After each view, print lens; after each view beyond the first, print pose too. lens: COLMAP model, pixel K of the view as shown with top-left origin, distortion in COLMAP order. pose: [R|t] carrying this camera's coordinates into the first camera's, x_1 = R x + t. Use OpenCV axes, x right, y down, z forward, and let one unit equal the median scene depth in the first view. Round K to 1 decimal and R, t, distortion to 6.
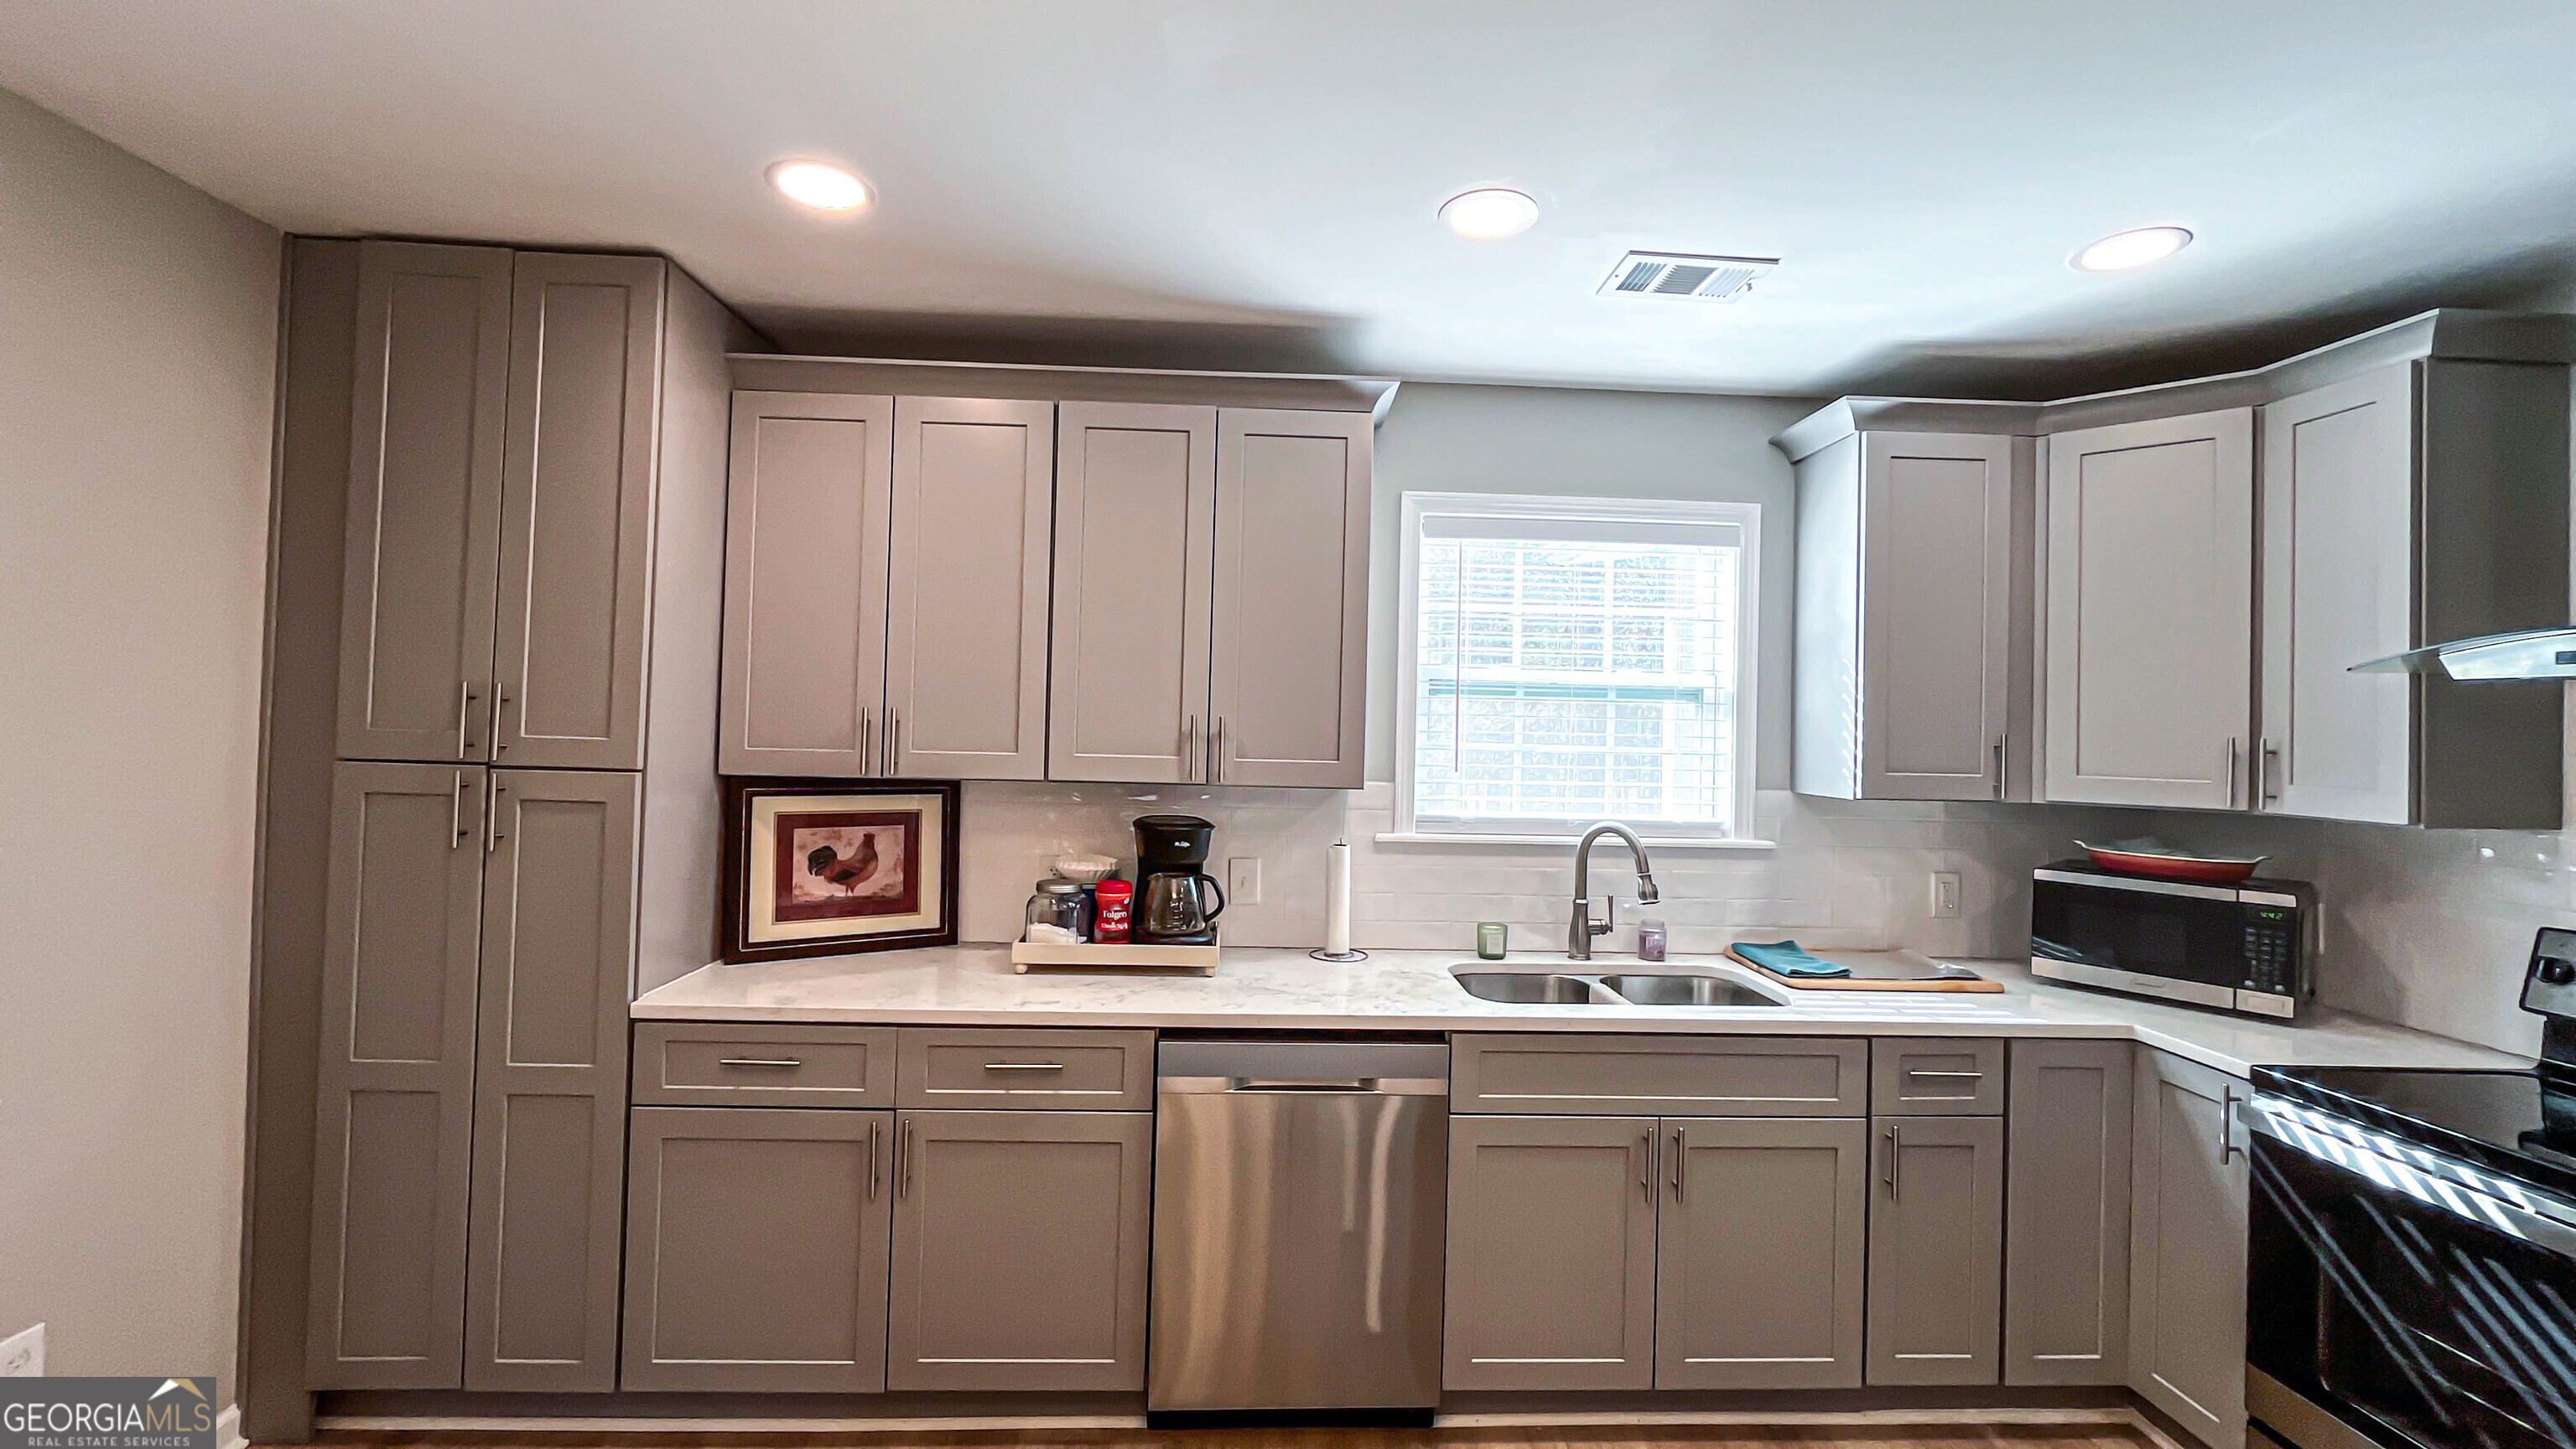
lens RADIAL K [[1046.6, 0, 1283.9], [0, 1046.6, 711.4], [0, 0, 1]] dist [-0.001738, -0.000366]
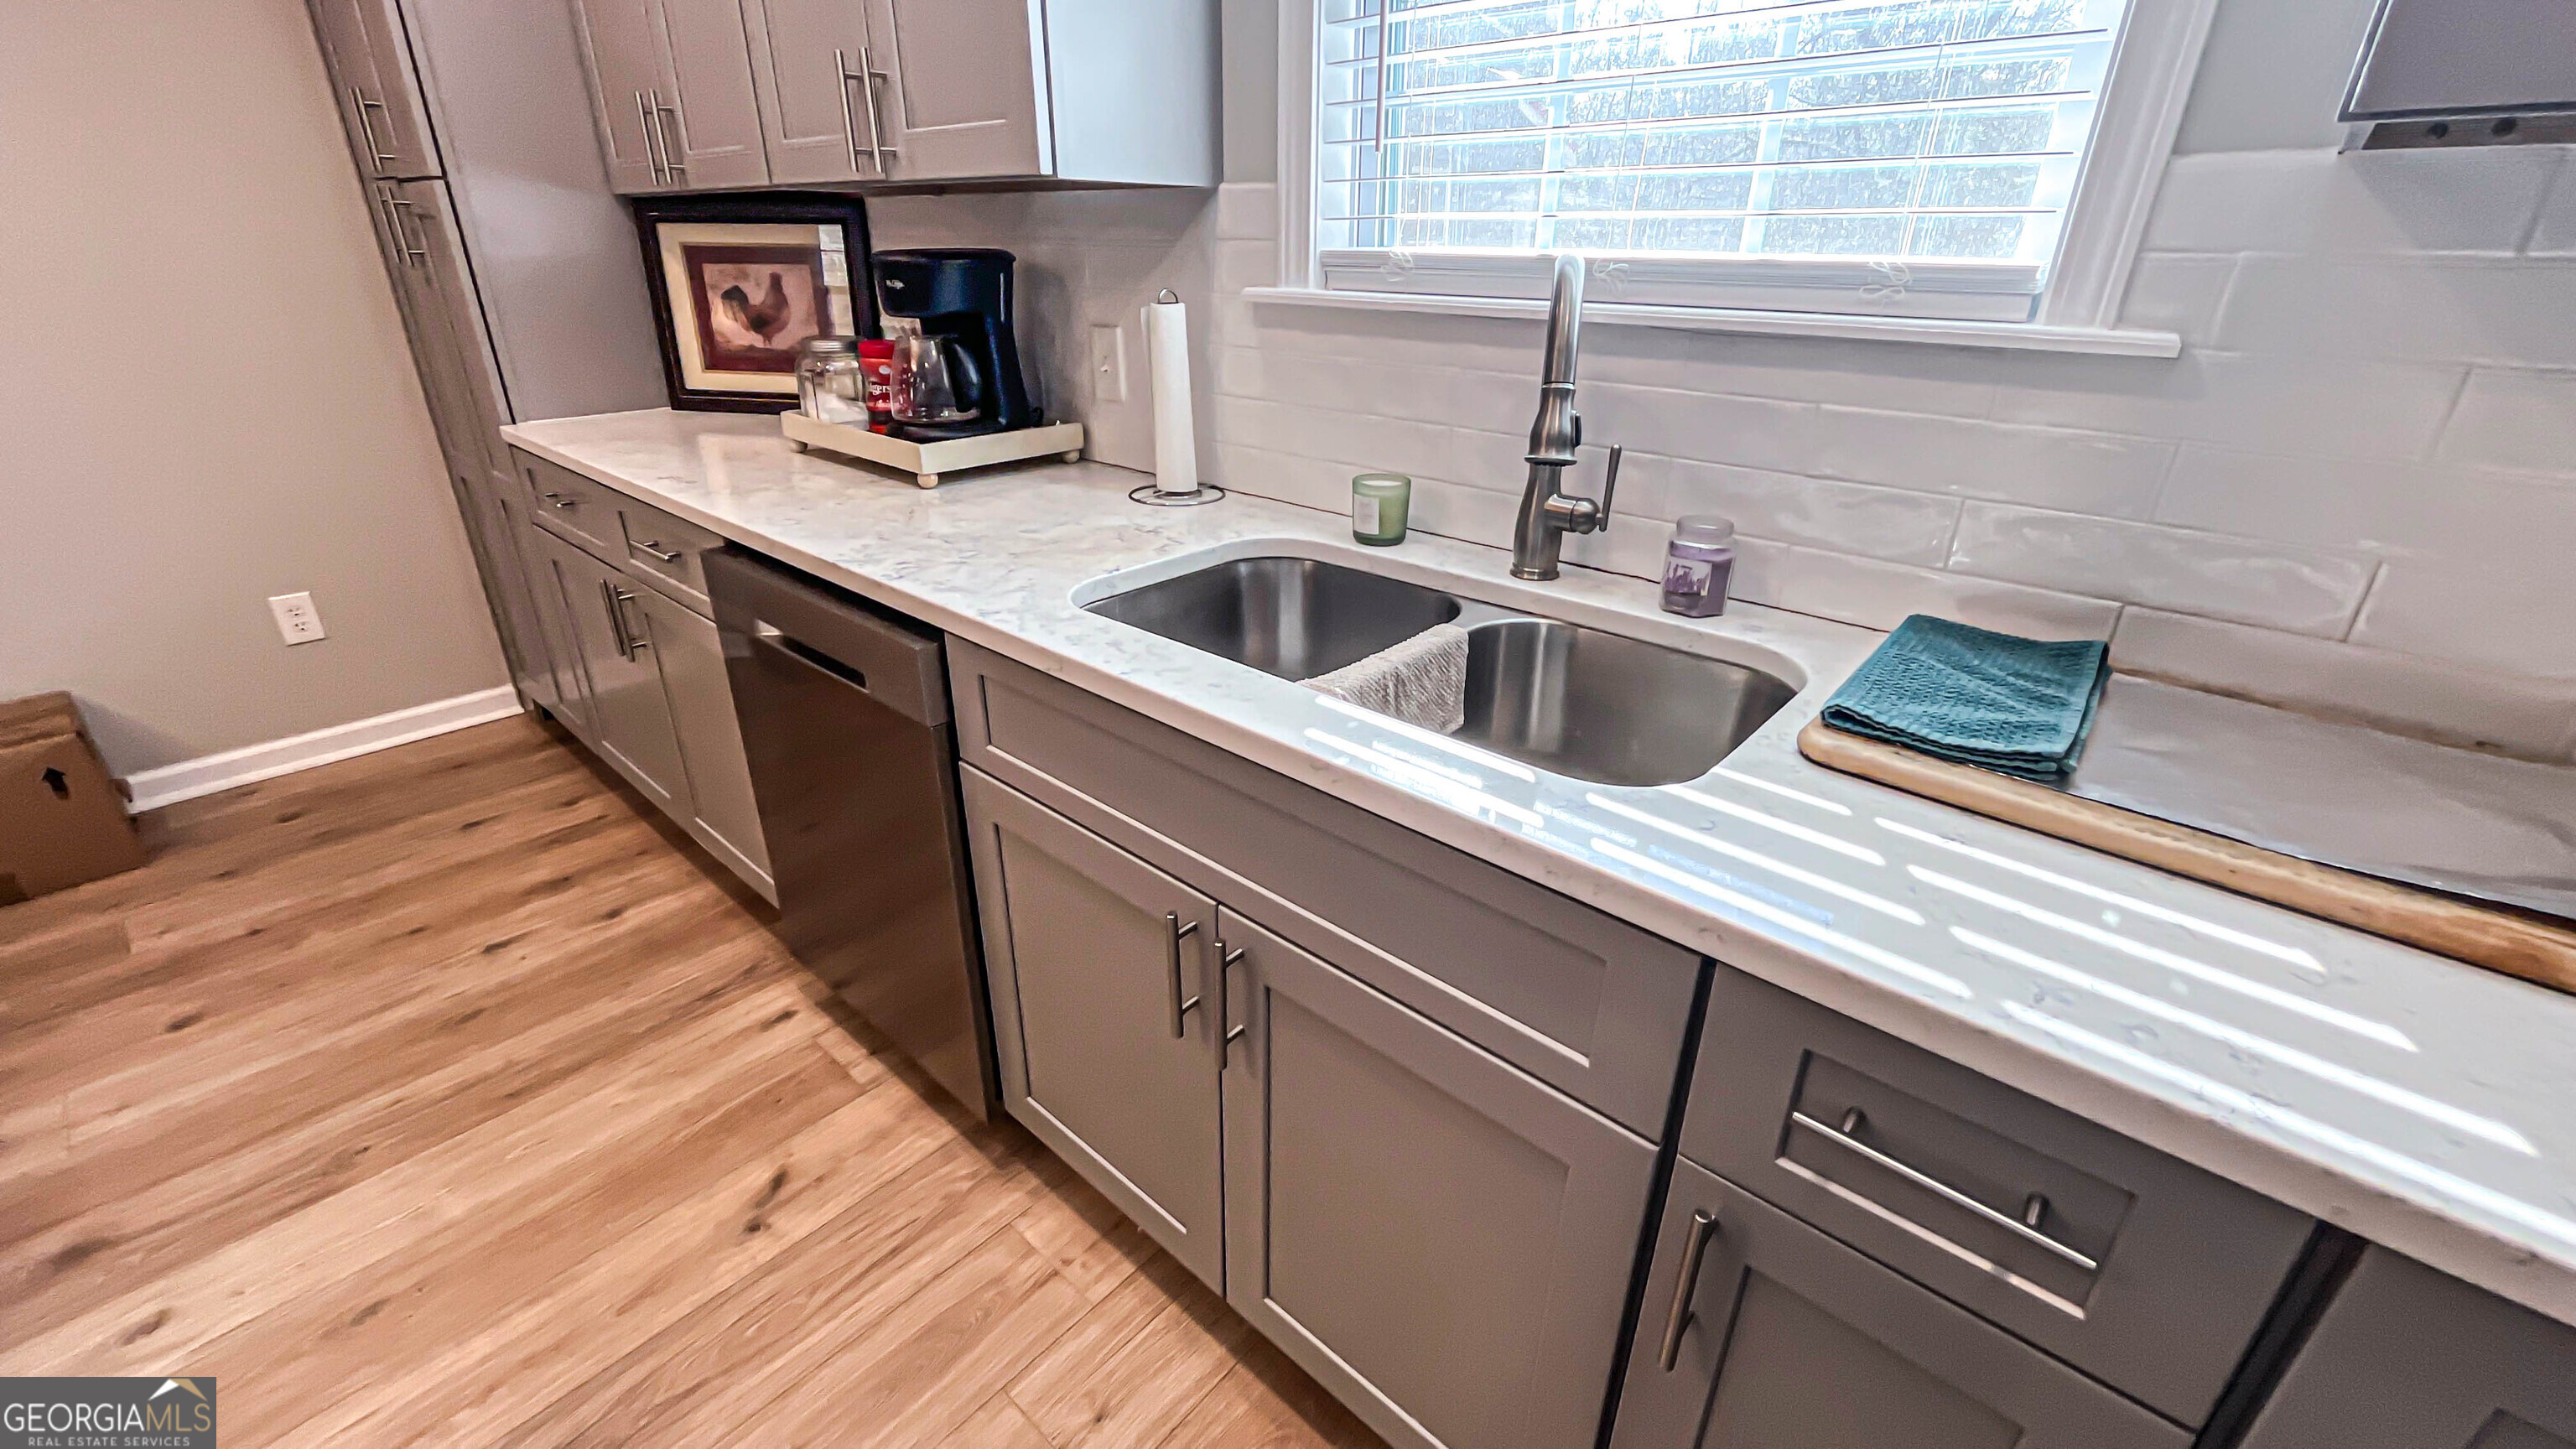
lens RADIAL K [[1046.6, 0, 1282.5], [0, 1046.6, 709.0], [0, 0, 1]] dist [-0.001738, -0.000366]
pose [[0.715398, 0.271685, -0.643733, 0.550275], [0.021643, 0.912249, 0.409064, 0.101692], [0.698382, -0.306576, 0.646741, 0.632130]]
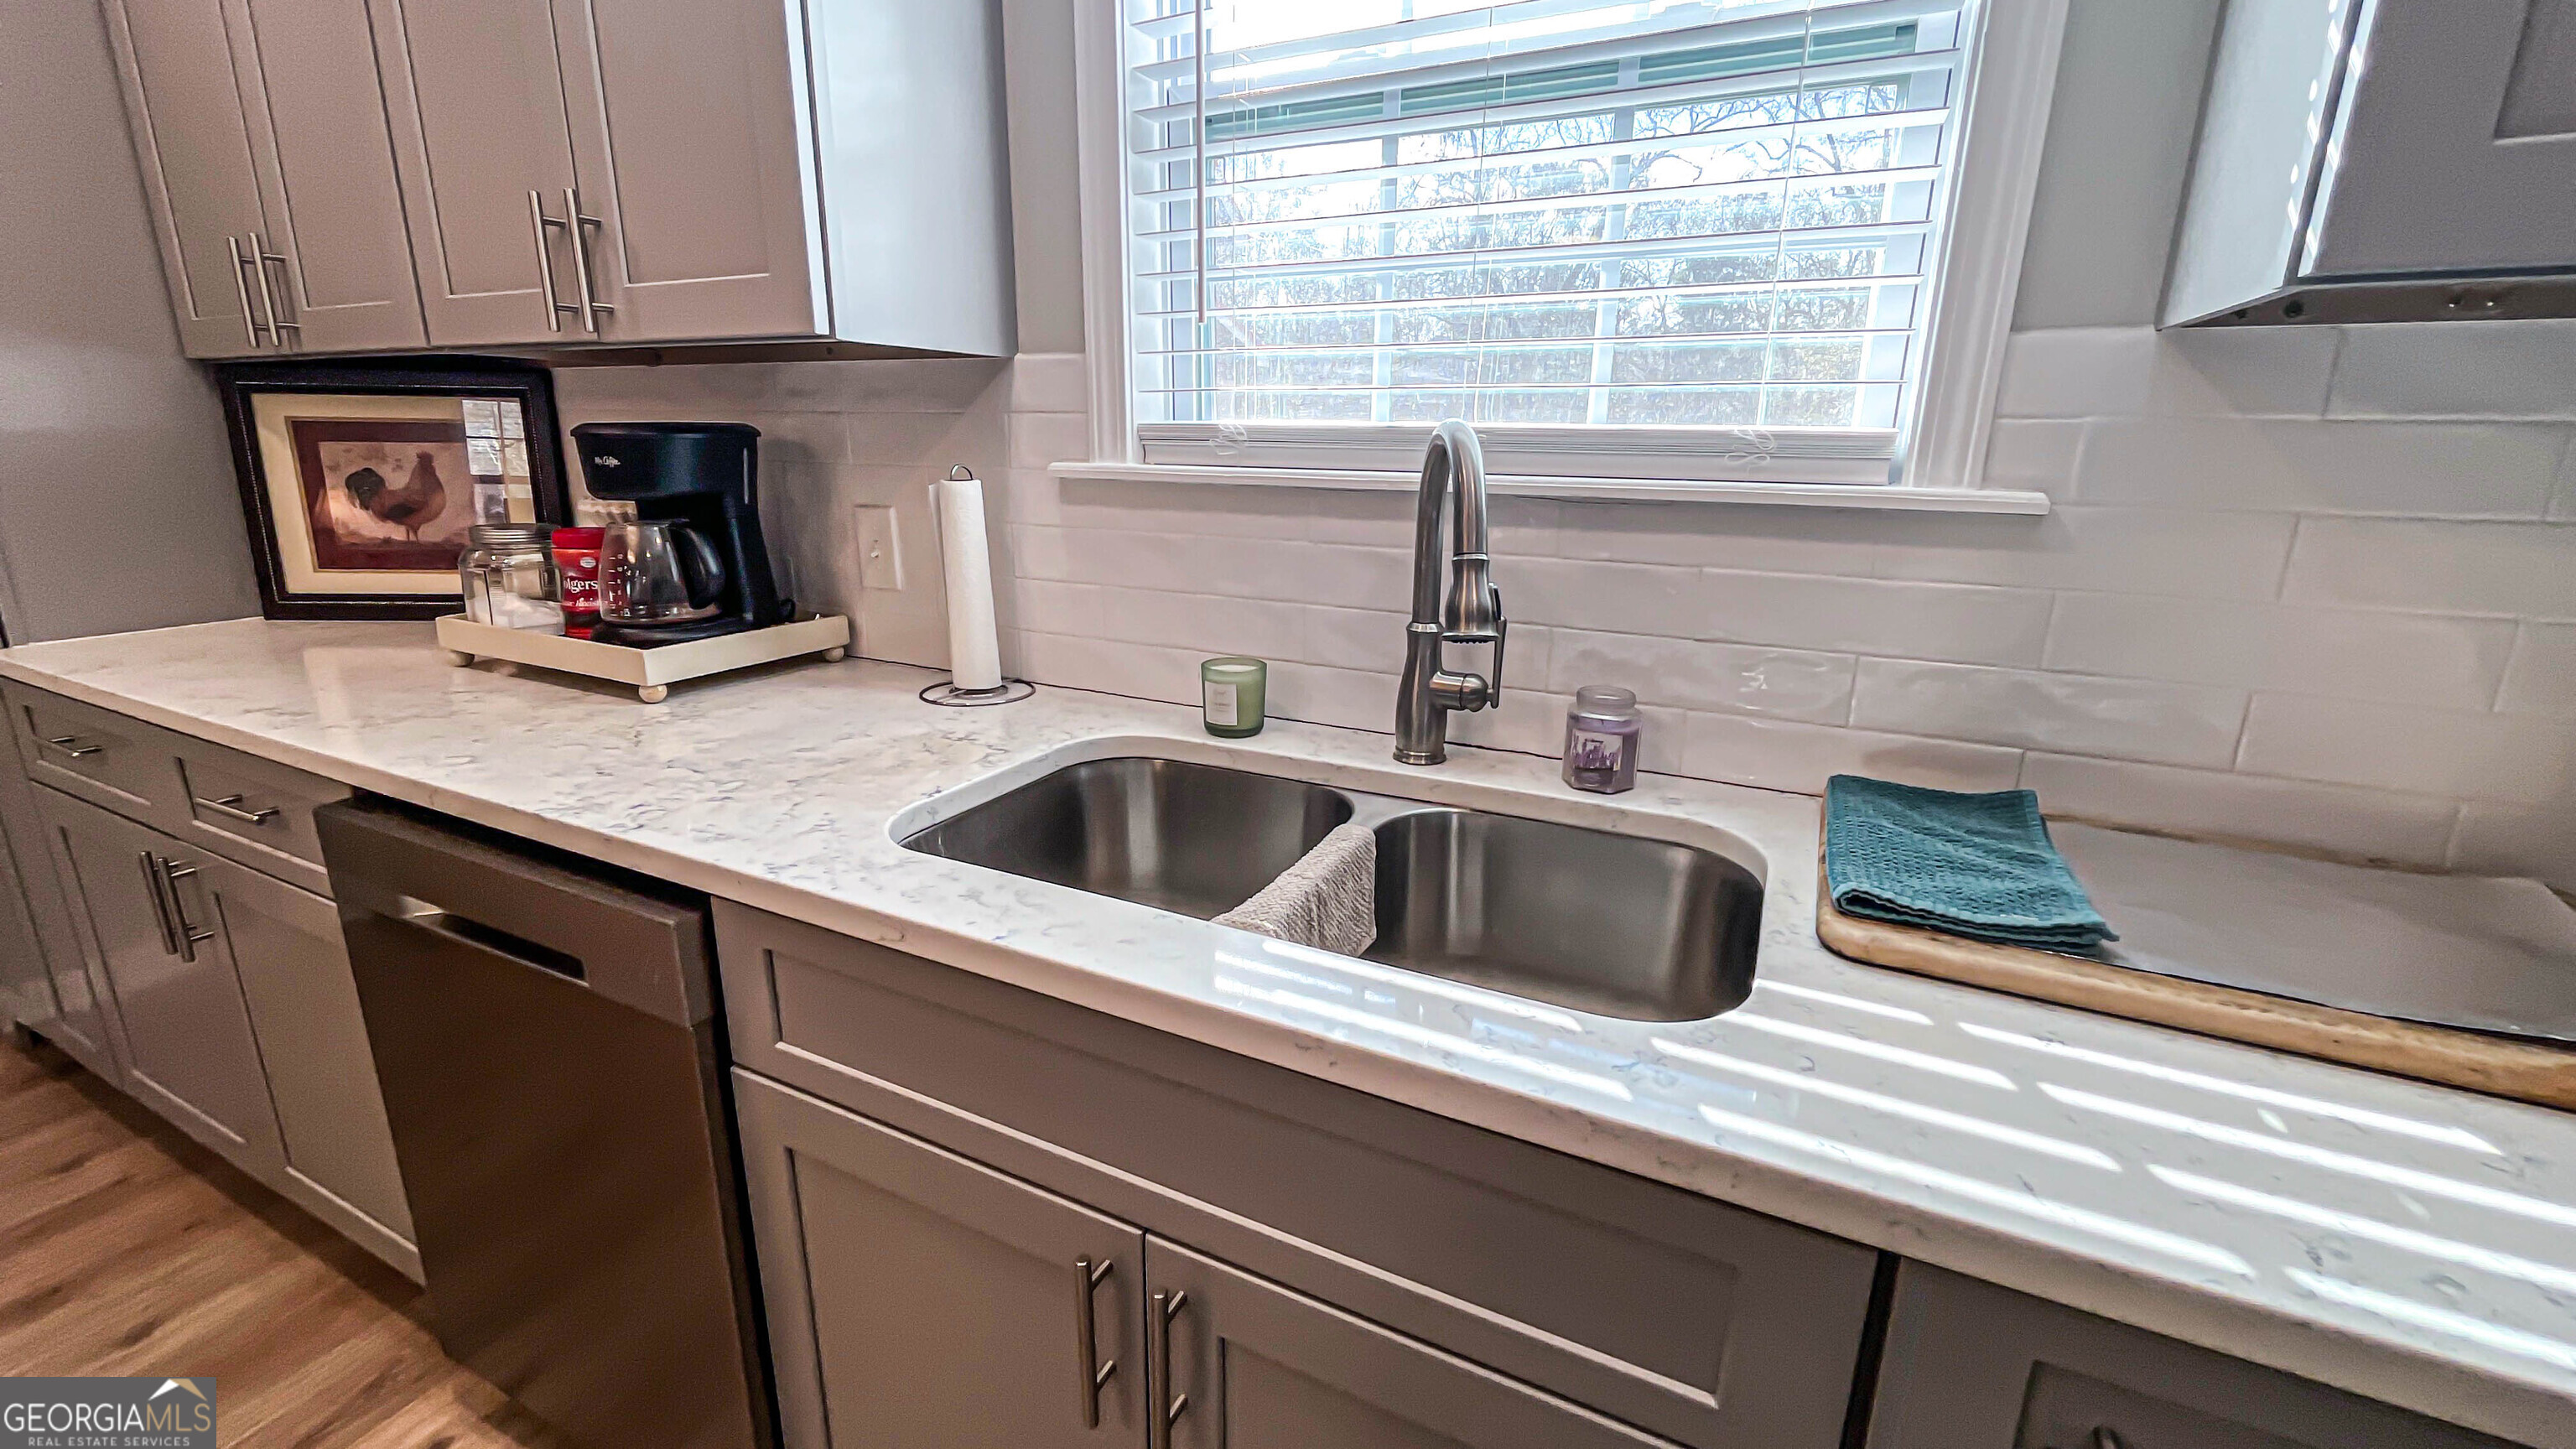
lens RADIAL K [[1046.6, 0, 1282.6], [0, 1046.6, 710.0], [0, 0, 1]] dist [-0.001738, -0.000366]
pose [[0.875423, 0.112923, -0.469982, 0.457298], [0.016954, 0.964556, 0.263333, 0.109067], [0.483060, -0.238496, 0.842480, 0.651638]]
